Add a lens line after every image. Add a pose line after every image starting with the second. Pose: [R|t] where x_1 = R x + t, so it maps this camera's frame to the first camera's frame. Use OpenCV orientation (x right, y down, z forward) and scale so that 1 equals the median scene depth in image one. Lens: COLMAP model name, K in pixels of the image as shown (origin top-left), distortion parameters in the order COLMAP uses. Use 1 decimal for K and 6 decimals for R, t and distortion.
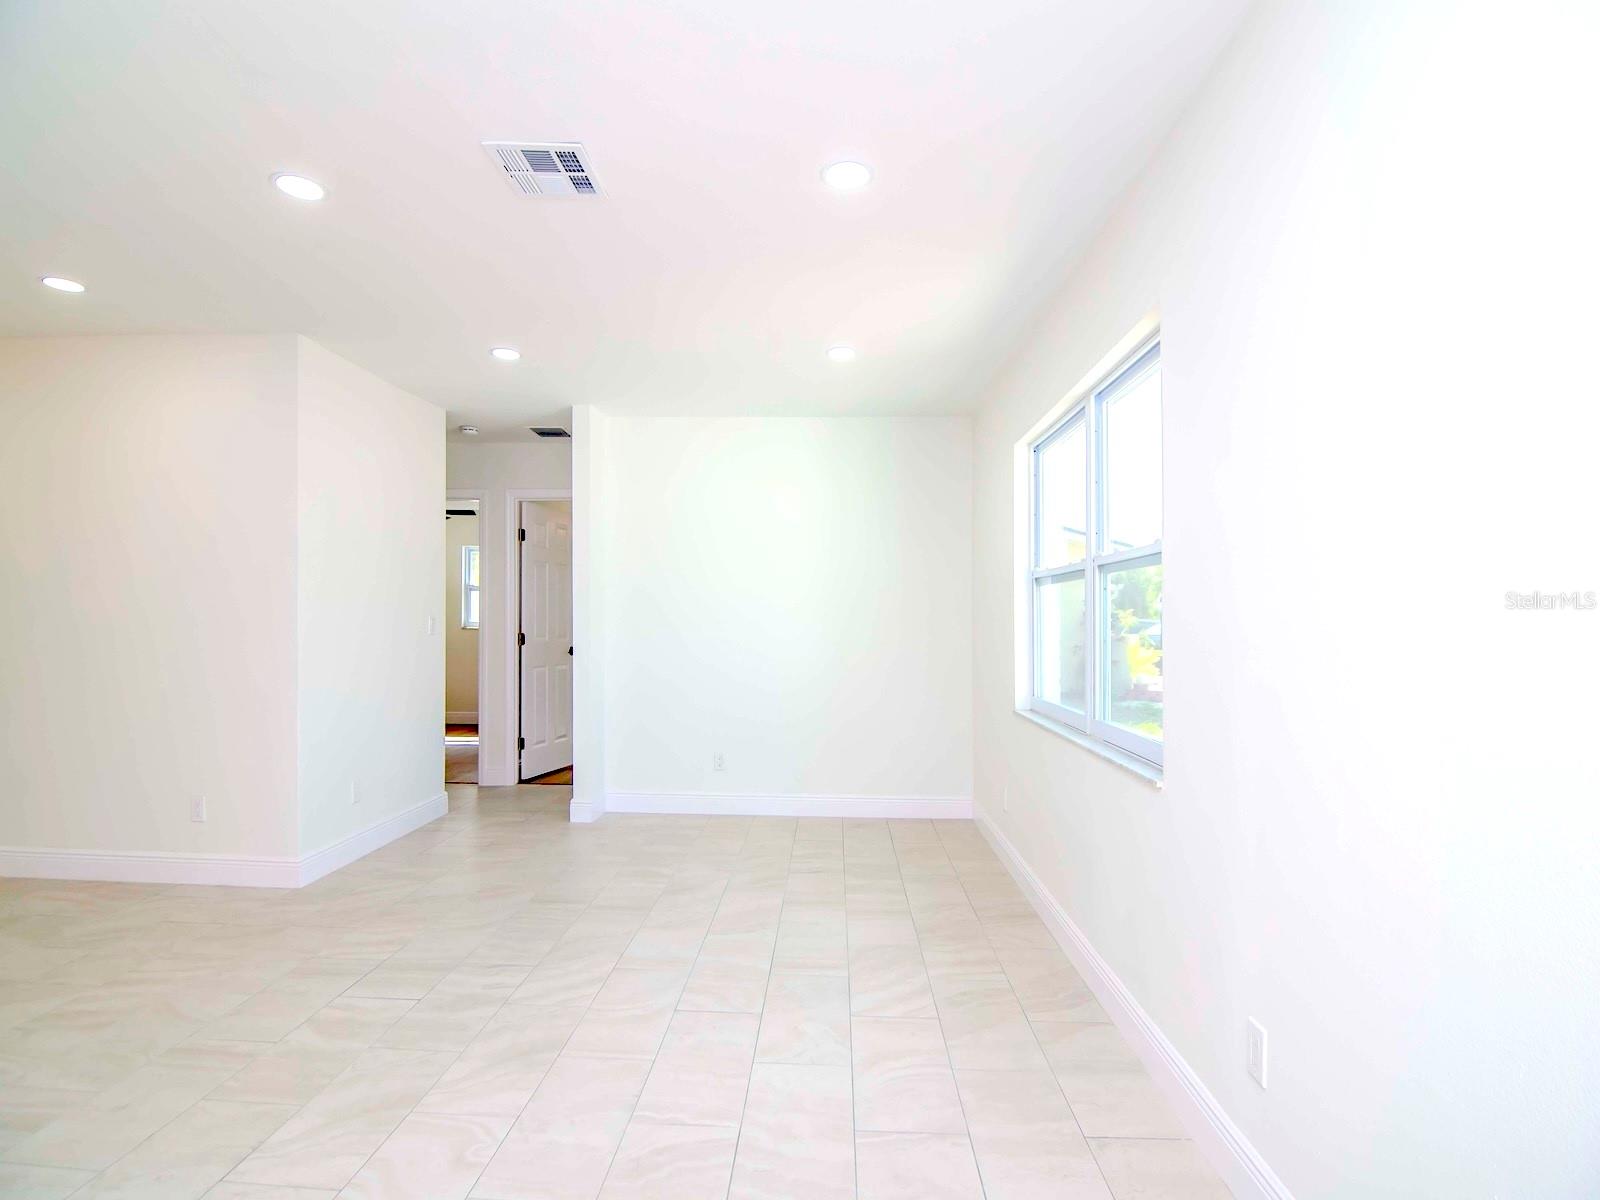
lens RADIAL K [[778.6, 0, 803.9], [0, 778.6, 607.0], [0, 0, 1]] dist [0.002077, -0.015038]
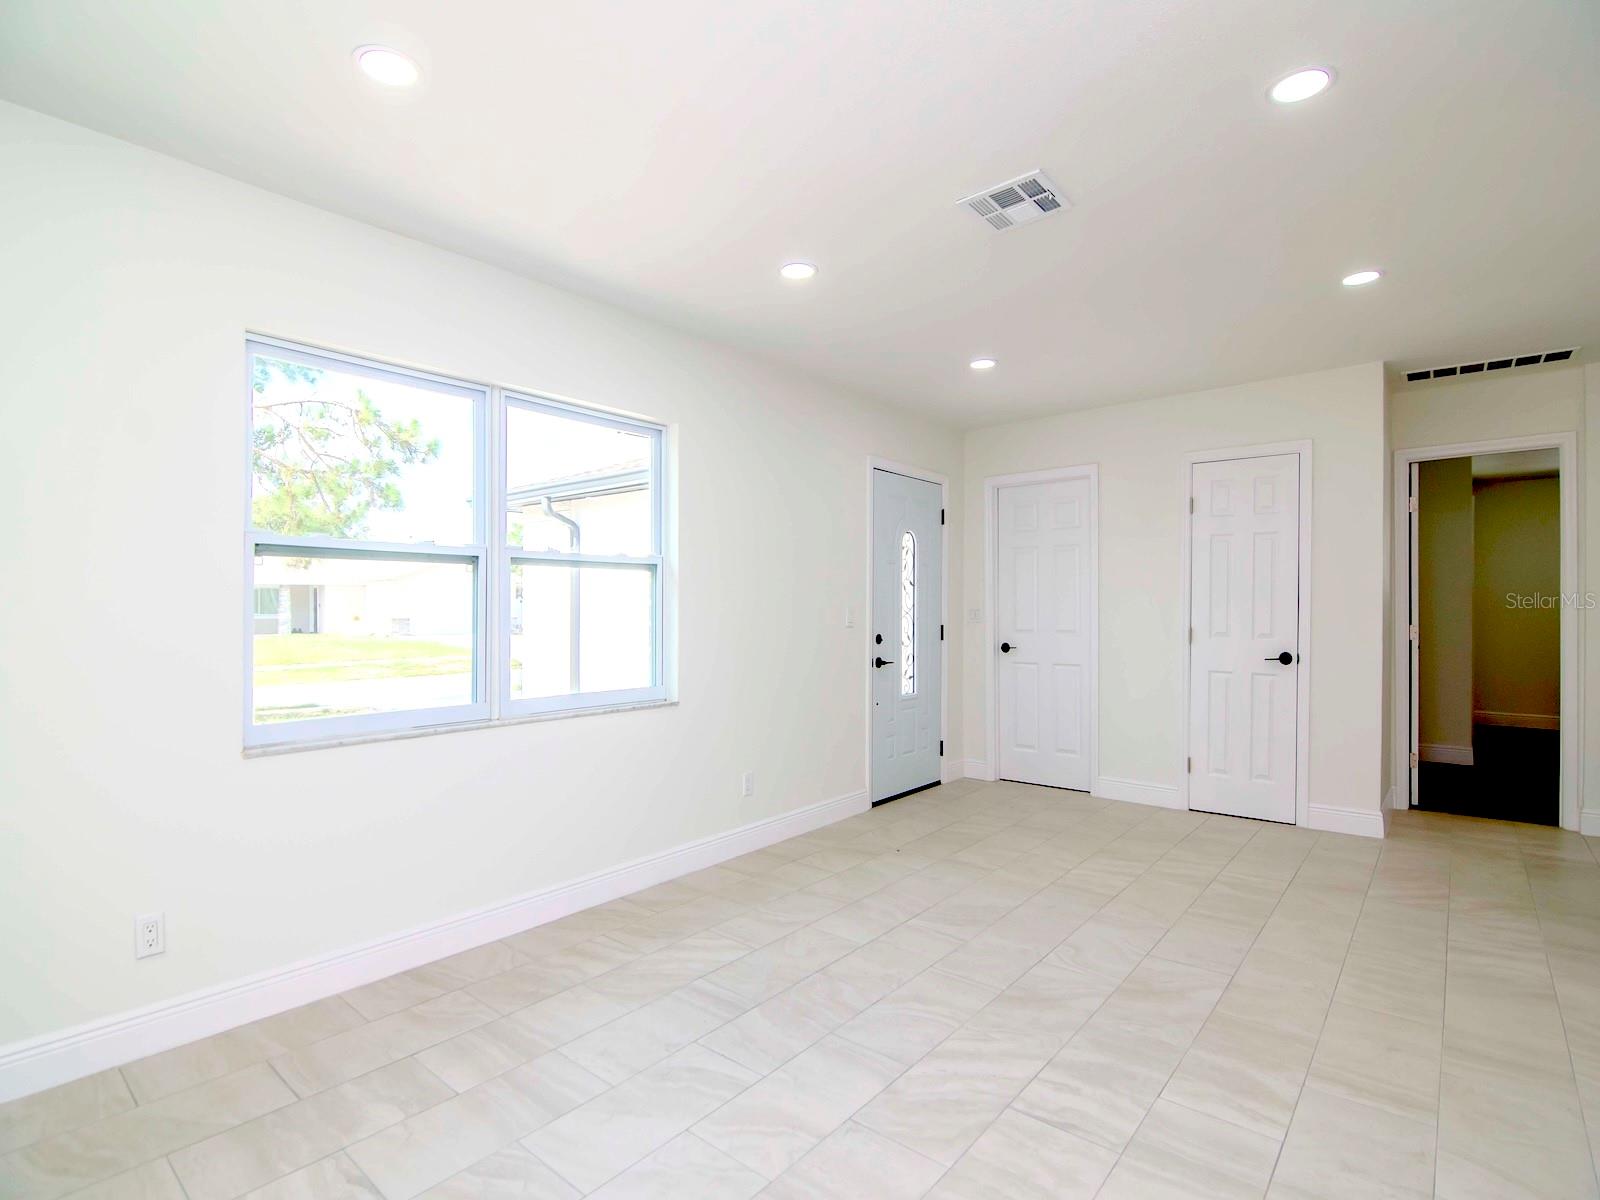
lens RADIAL K [[778.6, 0, 803.9], [0, 778.6, 607.0], [0, 0, 1]] dist [0.002077, -0.015038]
pose [[-0.787570, -0.007230, 0.616183, -0.483867], [-0.016778, 0.999812, -0.009713, 0.018455], [-0.615997, -0.017988, -0.787543, 1.294377]]
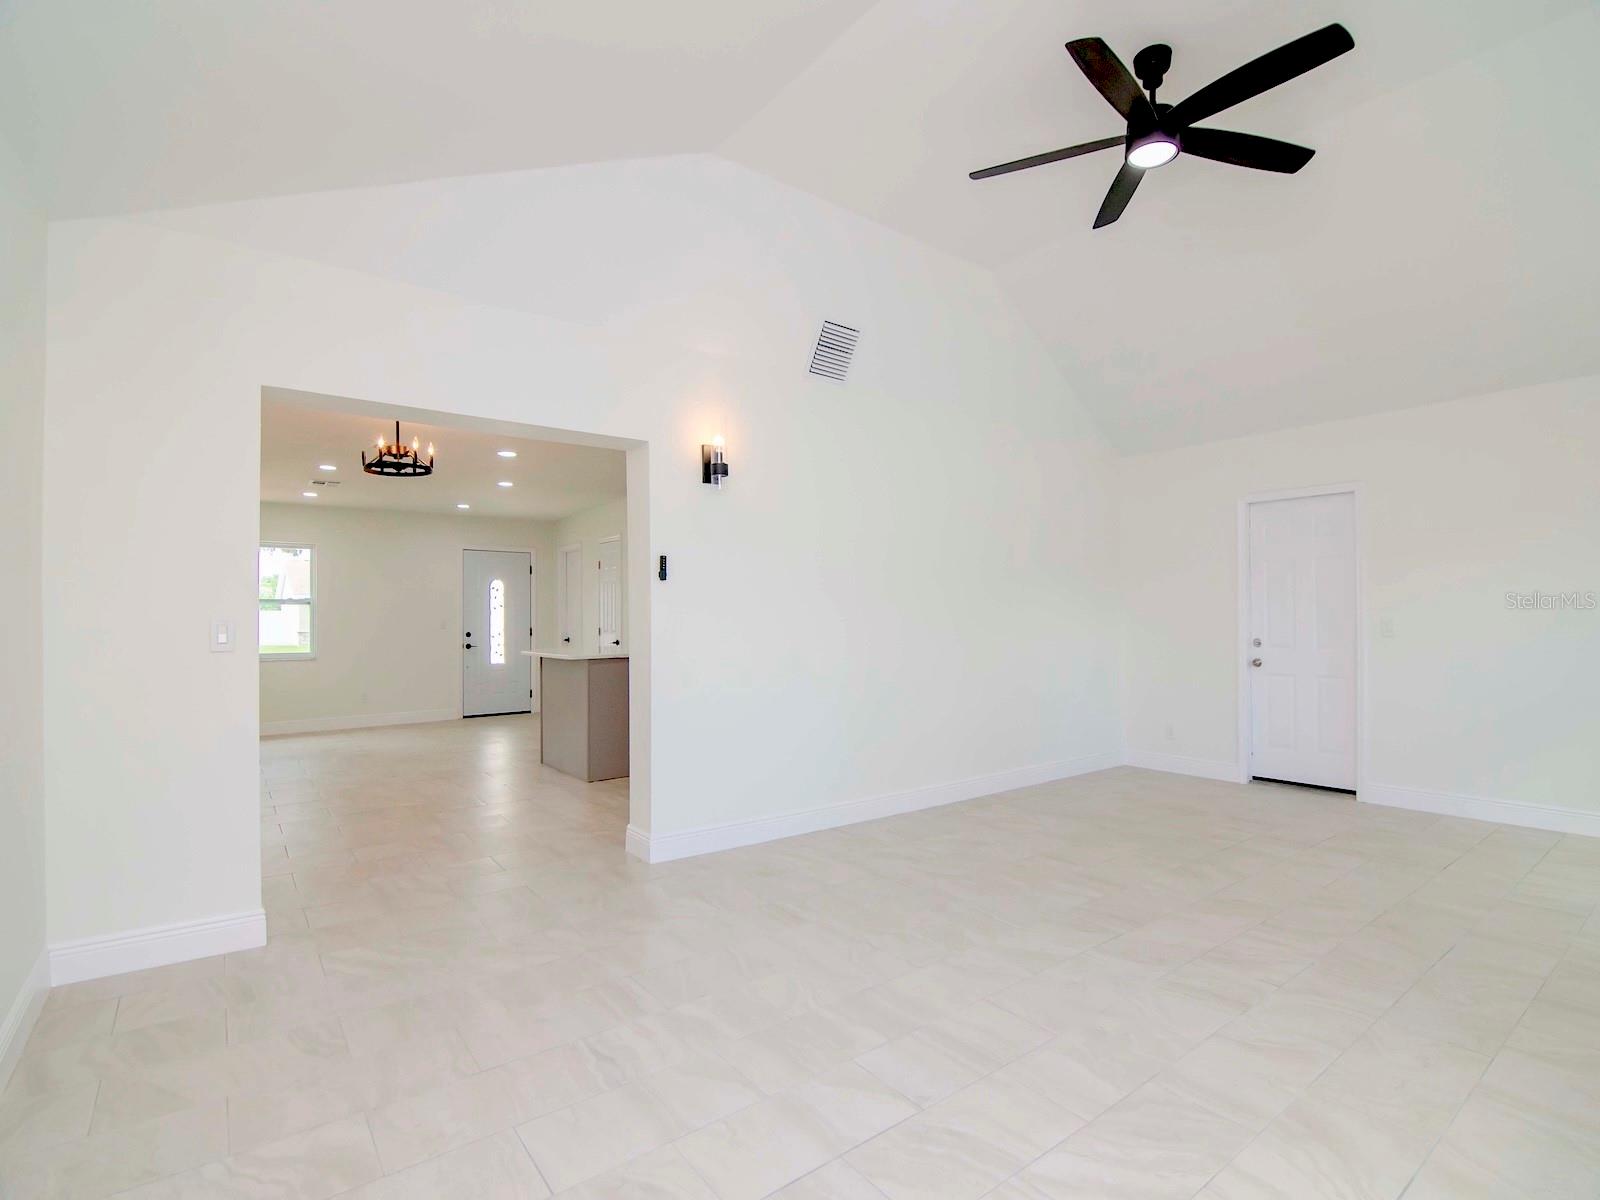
lens RADIAL K [[778.6, 0, 803.9], [0, 778.6, 607.0], [0, 0, 1]] dist [0.002077, -0.015038]
pose [[-0.632696, 0.010710, 0.774326, -2.610141], [-0.008261, 0.999754, -0.020578, 0.008870], [-0.774356, -0.019417, -0.632452, 0.956263]]
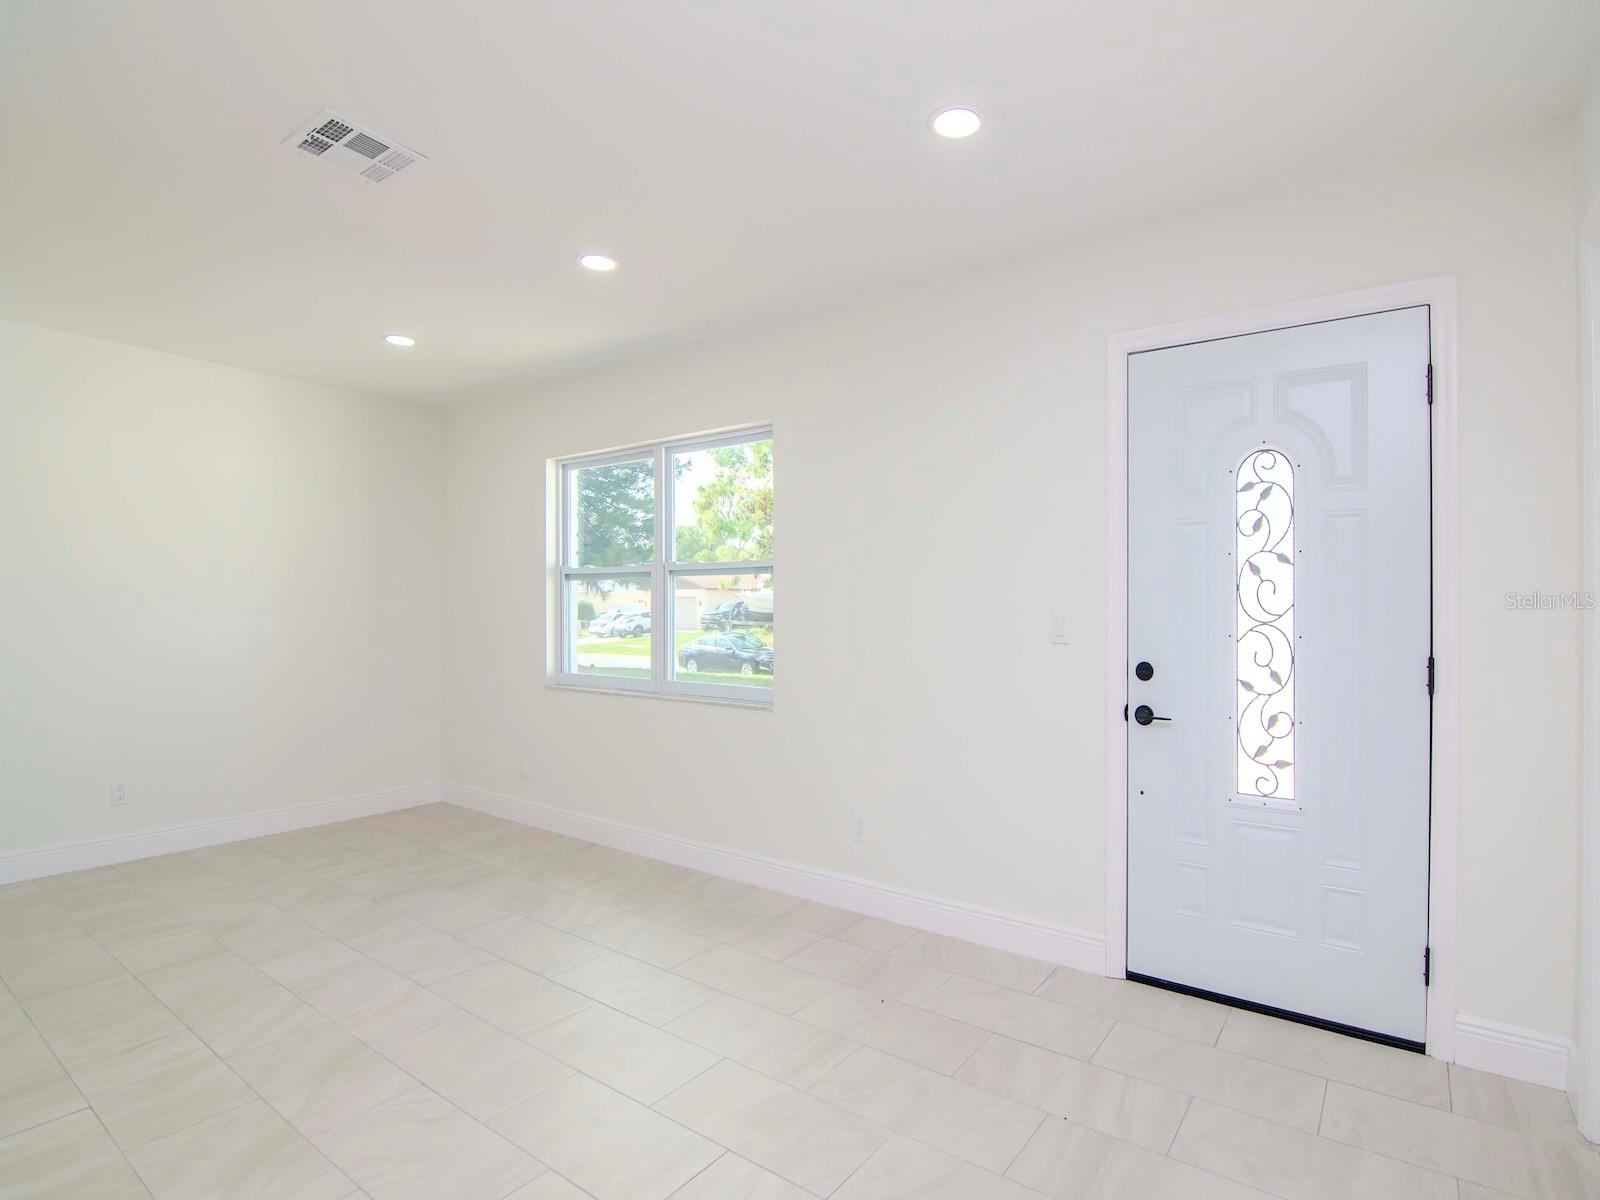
lens RADIAL K [[804.4, 0, 859.2], [0, 804.4, 605.0], [0, 0, 1]] dist [-0.021210, -0.000127]
pose [[0.541232, -0.006194, 0.840850, -0.516257], [-0.011123, 0.999833, 0.014525, -0.009999], [-0.840800, -0.017214, 0.541073, -0.040603]]
